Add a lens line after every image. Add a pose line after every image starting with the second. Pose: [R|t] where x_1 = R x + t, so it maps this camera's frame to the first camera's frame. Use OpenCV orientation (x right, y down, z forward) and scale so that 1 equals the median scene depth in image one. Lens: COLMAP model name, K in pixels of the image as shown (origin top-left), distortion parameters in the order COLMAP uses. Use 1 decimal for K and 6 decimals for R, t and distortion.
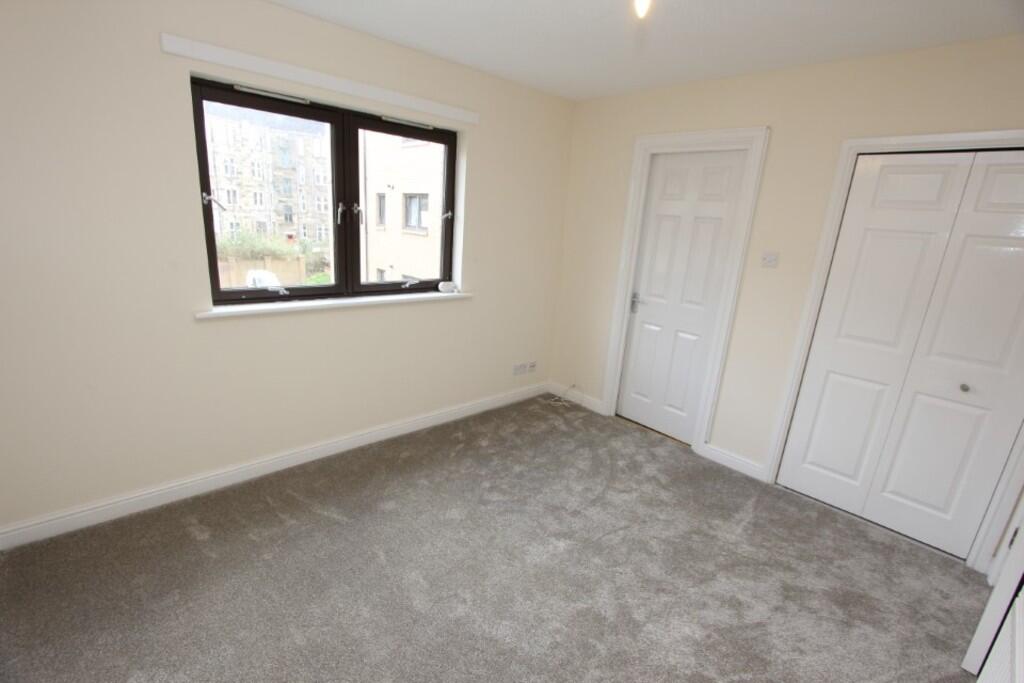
lens RADIAL K [[456.7, 0, 507.7], [0, 456.7, 336.5], [0, 0, 1]] dist [-0.020896, -0.000497]
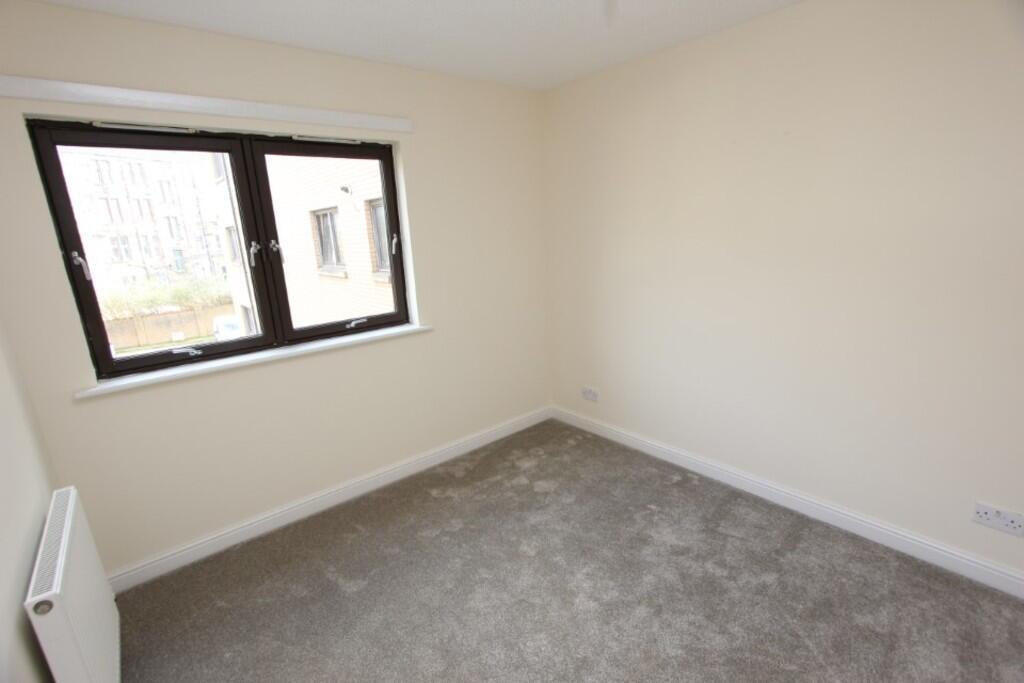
lens RADIAL K [[456.7, 0, 522.0], [0, 456.7, 344.6], [0, 0, 1]] dist [-0.020896, -0.000497]
pose [[0.992218, -0.111512, -0.055397, 0.164022], [0.111040, 0.993749, -0.011542, -0.030550], [0.056338, 0.005301, 0.998398, 0.160132]]
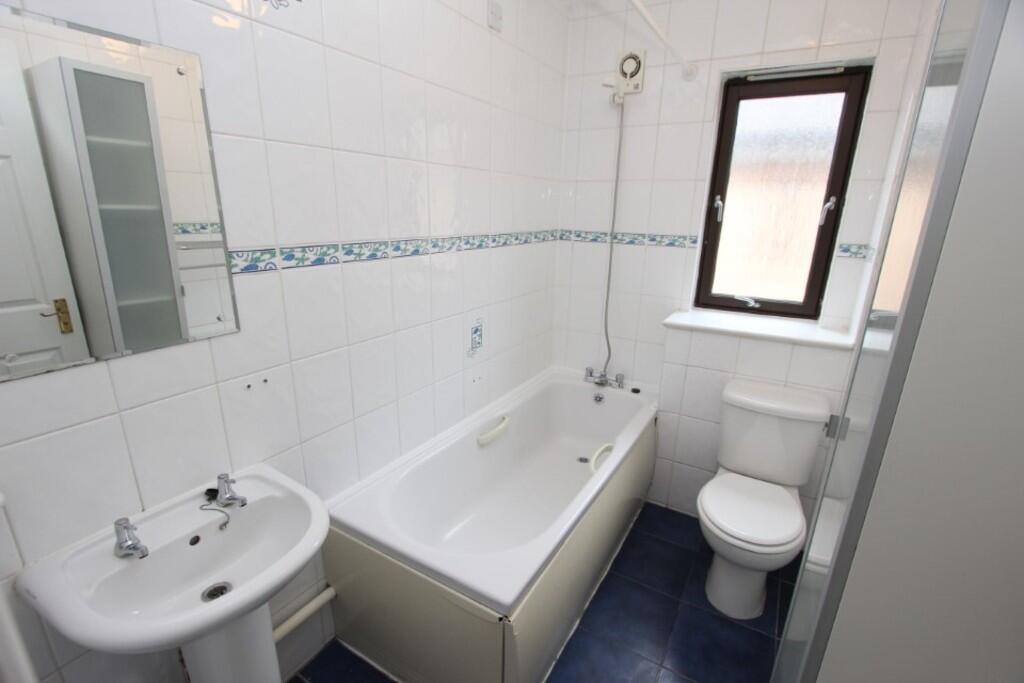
lens RADIAL K [[487.8, 0, 507.5], [0, 487.8, 348.8], [0, 0, 1]] dist [0.005491, 0.000635]
pose [[0.270824, 0.226043, -0.935713, 0.266360], [-0.242734, 0.956665, 0.160850, -0.047062], [0.931523, 0.183568, 0.313956, 0.250063]]
